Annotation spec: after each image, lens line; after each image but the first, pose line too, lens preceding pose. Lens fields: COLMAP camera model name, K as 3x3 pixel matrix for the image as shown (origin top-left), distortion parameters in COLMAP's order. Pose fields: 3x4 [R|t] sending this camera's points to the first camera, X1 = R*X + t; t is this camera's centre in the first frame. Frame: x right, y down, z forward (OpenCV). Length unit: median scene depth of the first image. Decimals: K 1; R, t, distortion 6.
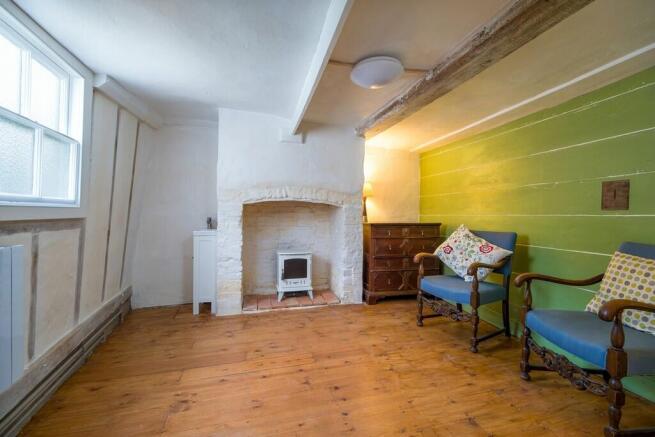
lens RADIAL K [[288.9, 0, 326.8], [0, 288.9, 219.4], [0, 0, 1]] dist [0.001496, -0.000755]
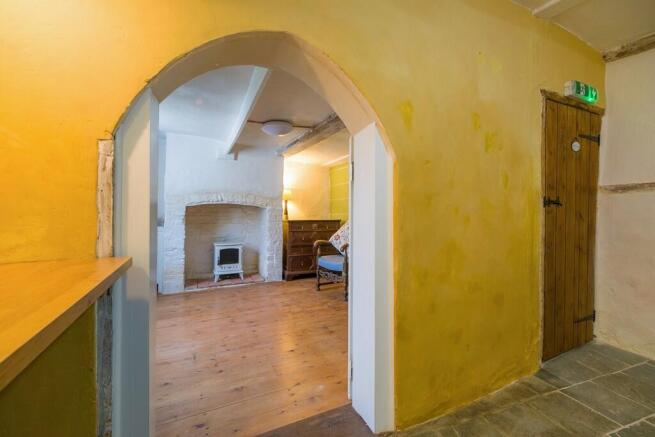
lens RADIAL K [[288.9, 0, 331.2], [0, 288.9, 207.9], [0, 0, 1]] dist [0.001496, -0.000755]
pose [[0.978457, 0.000312, 0.206451, 0.081932], [0.007034, 0.999368, -0.034848, 0.004802], [-0.206332, 0.035550, 0.977836, -0.415096]]
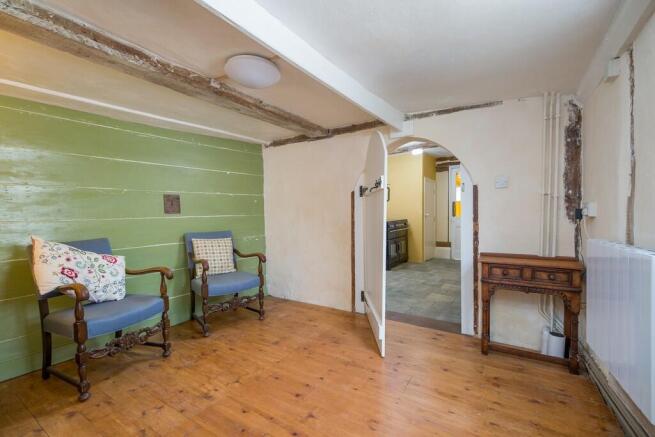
lens RADIAL K [[288.9, 0, 327.2], [0, 288.9, 218.1], [0, 0, 1]] dist [0.001496, -0.000755]
pose [[-0.679337, -0.008263, 0.733780, -0.449682], [0.029992, 0.998788, 0.039014, -0.029303], [-0.733214, 0.048511, -0.678266, 0.942984]]
